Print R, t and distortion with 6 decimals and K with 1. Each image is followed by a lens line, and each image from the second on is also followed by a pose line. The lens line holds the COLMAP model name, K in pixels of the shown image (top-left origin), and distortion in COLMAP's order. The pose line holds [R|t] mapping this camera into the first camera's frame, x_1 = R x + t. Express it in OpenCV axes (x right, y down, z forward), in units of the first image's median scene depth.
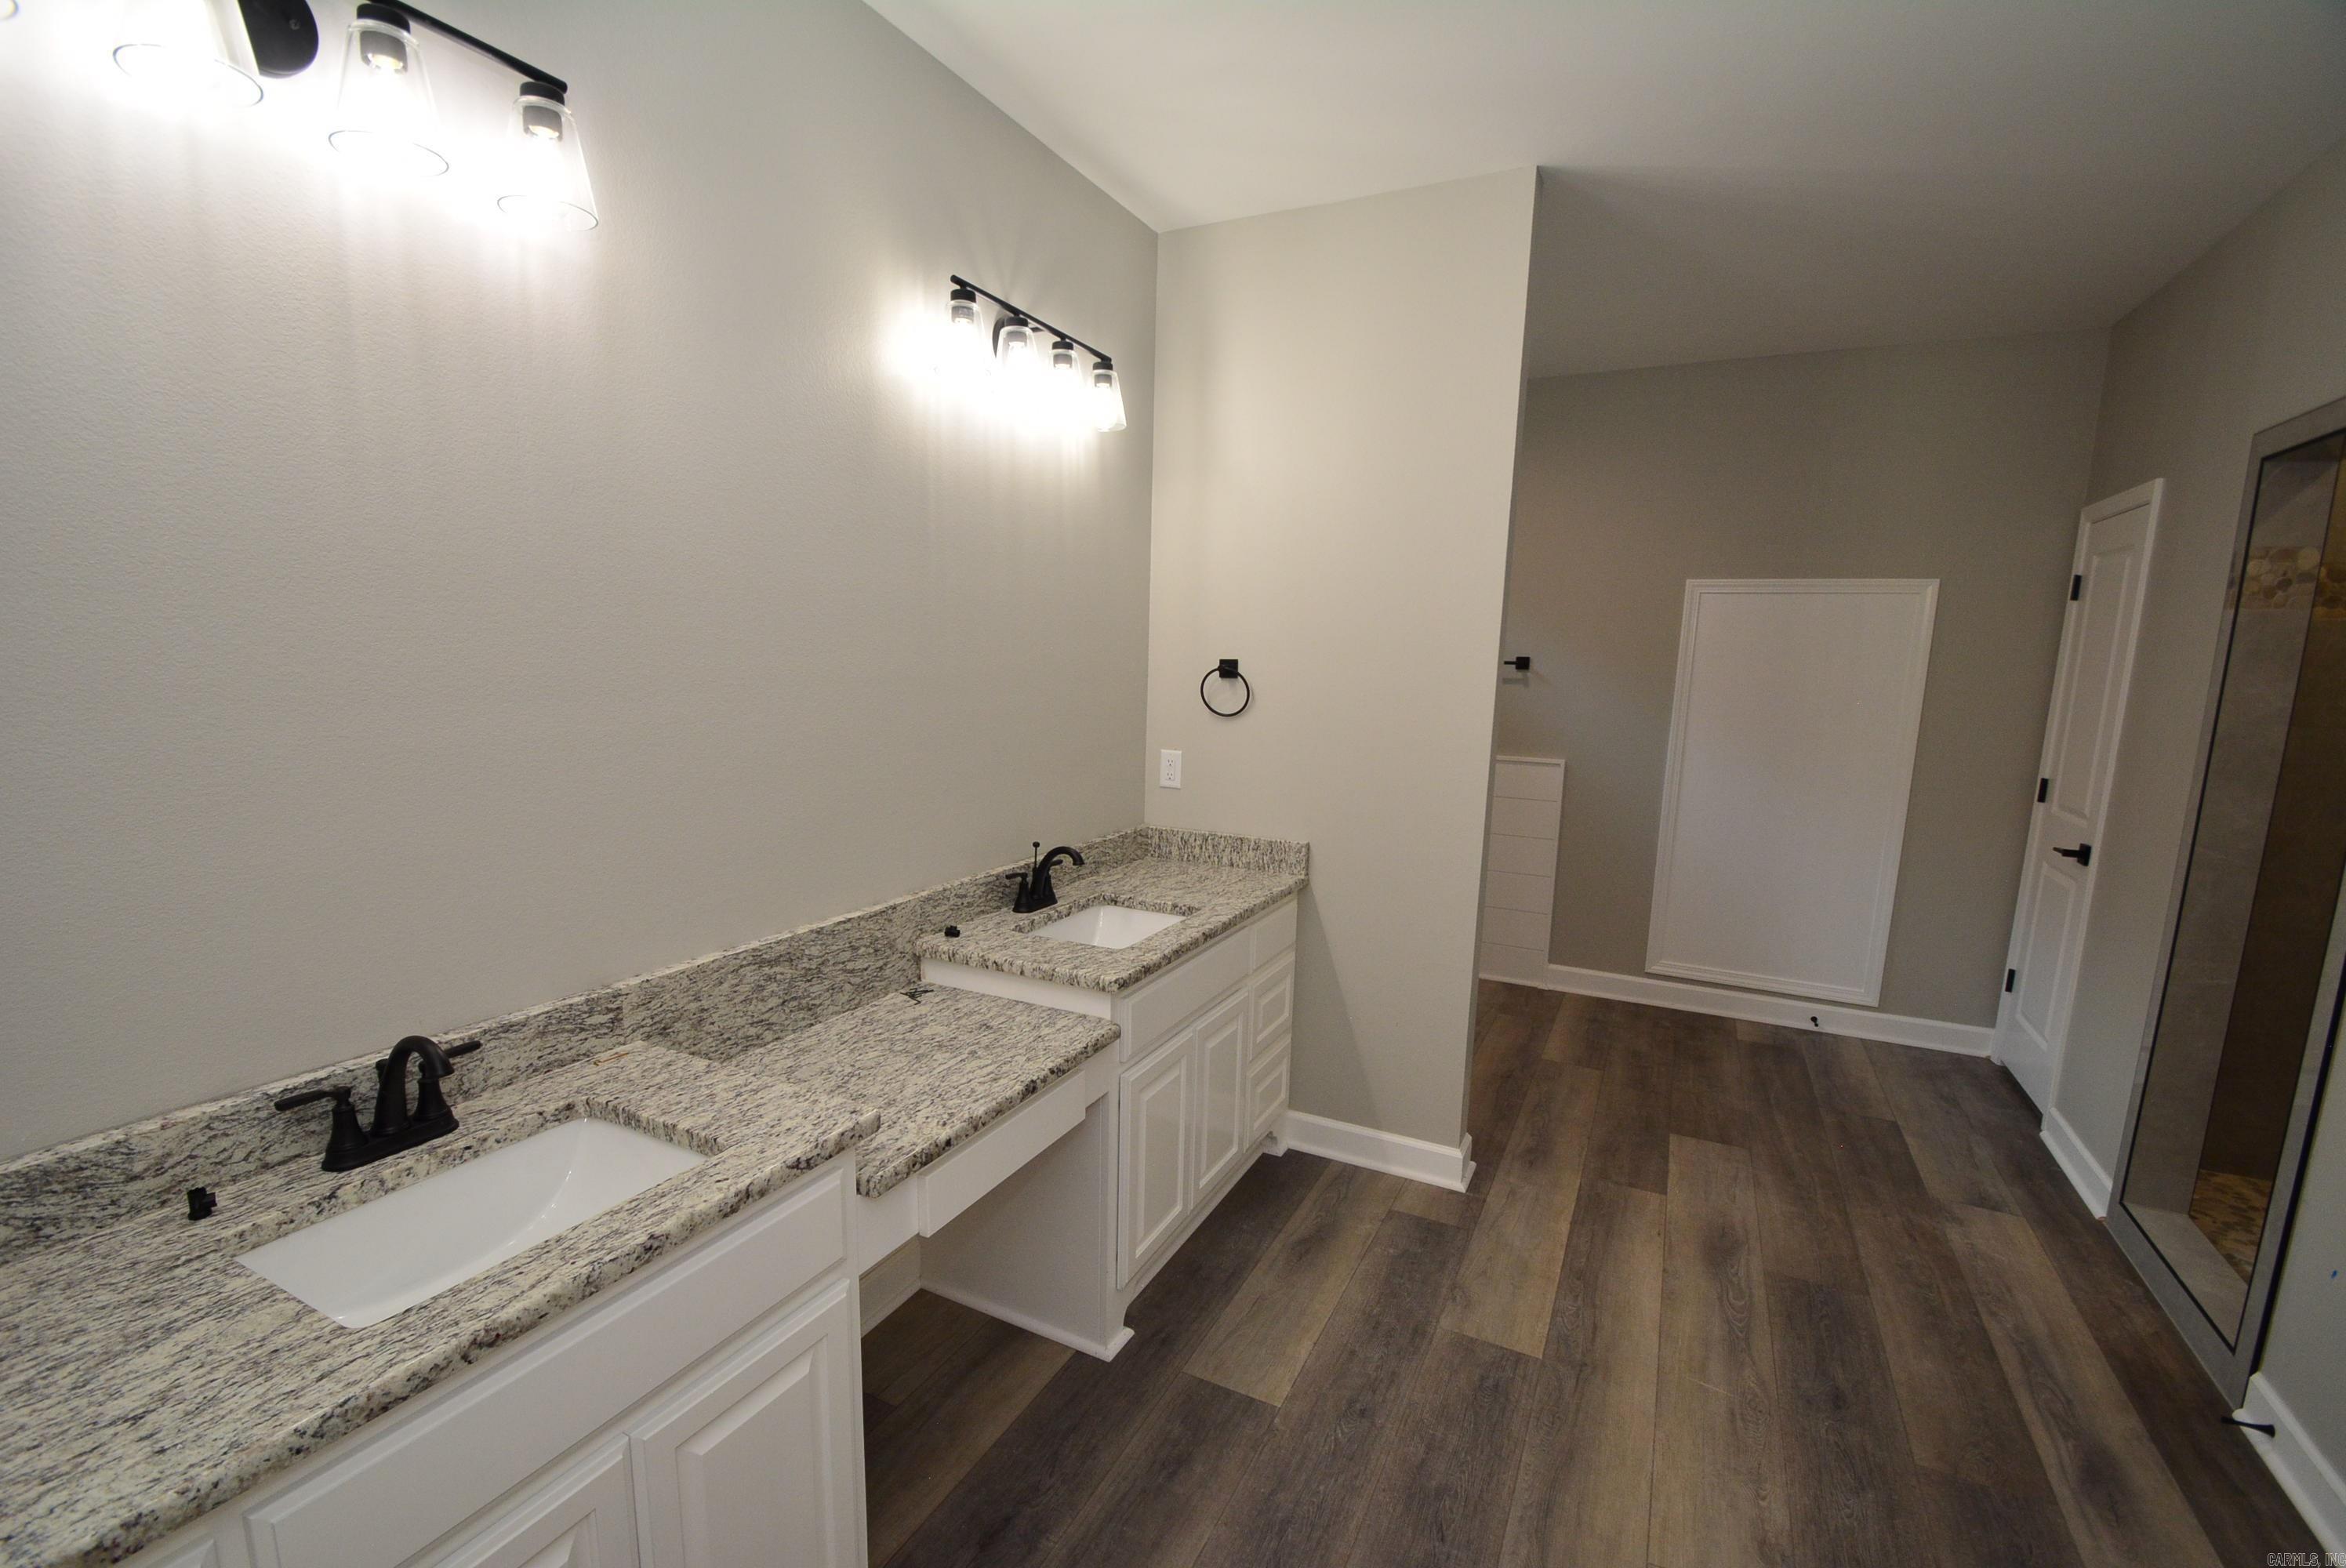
lens RADIAL K [[1031.8, 0, 1171.5], [0, 1031.8, 809.4], [0, 0, 1]] dist [-0.005125, -0.005287]
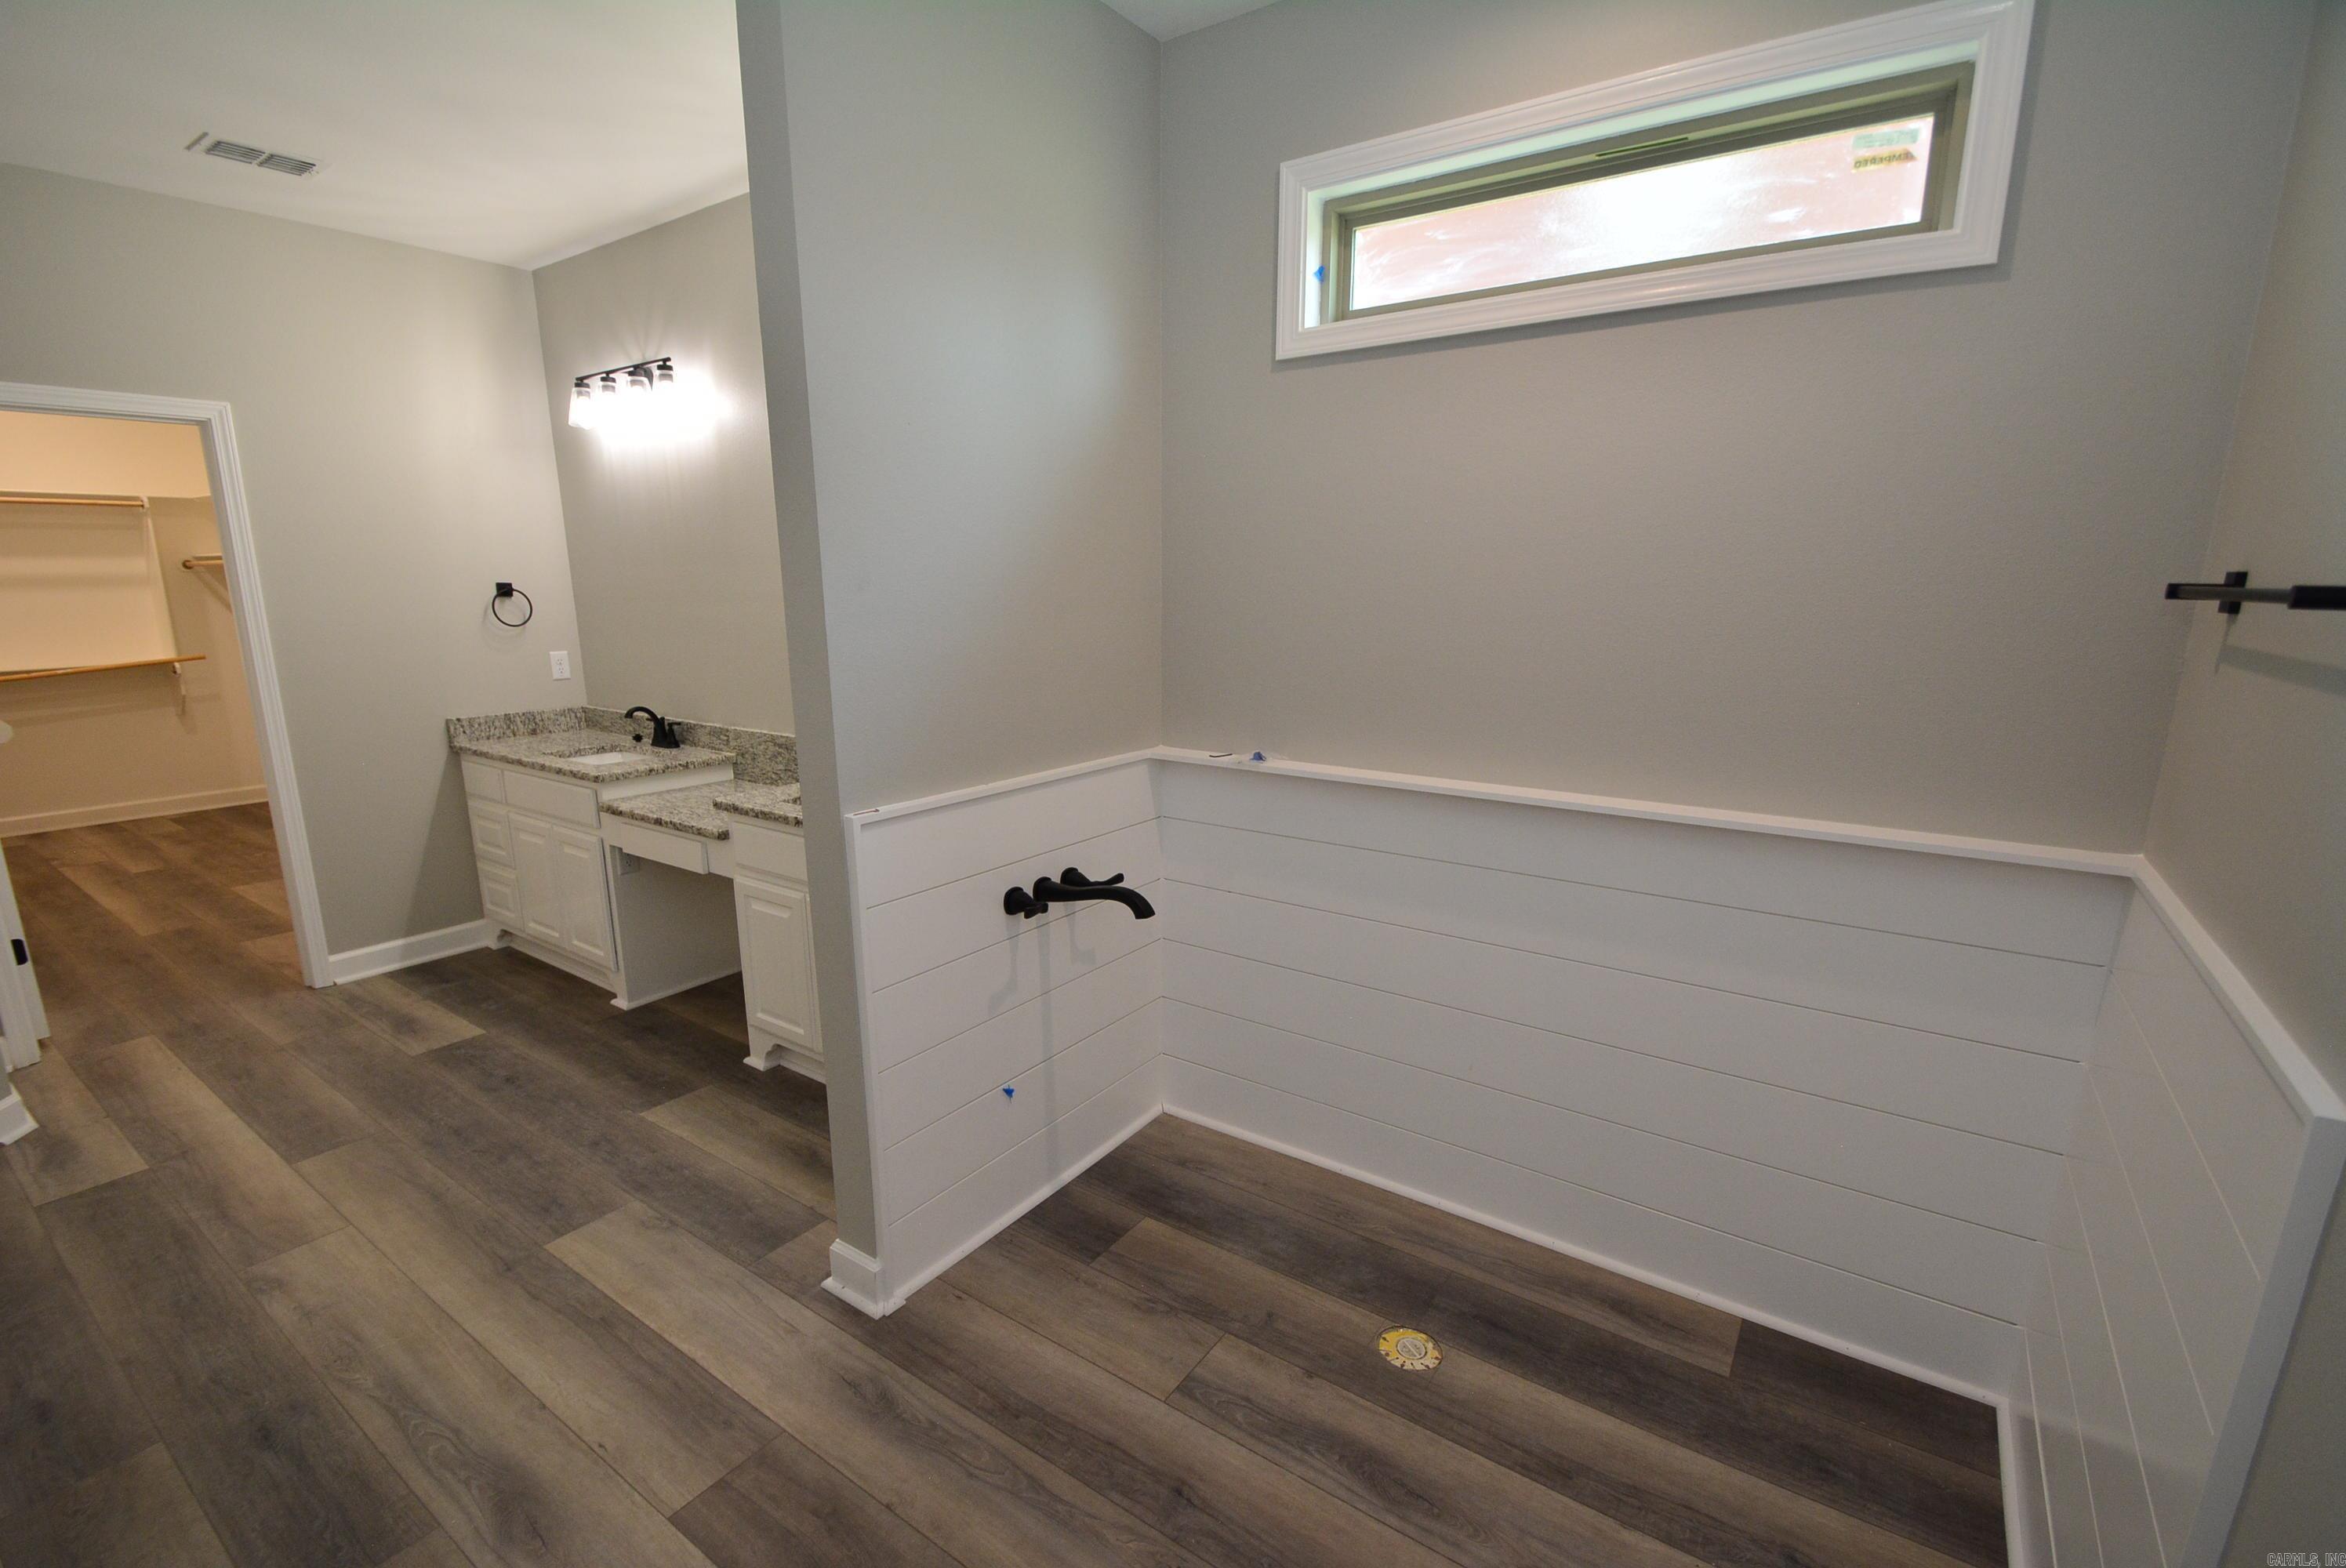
lens RADIAL K [[1031.8, 0, 1166.7], [0, 1031.8, 799.4], [0, 0, 1]] dist [-0.005125, -0.005287]
pose [[-0.135222, 0.201965, -0.970013, 1.432449], [-0.156131, 0.962430, 0.222151, -0.302940], [0.978436, 0.181489, -0.098609, 1.947580]]
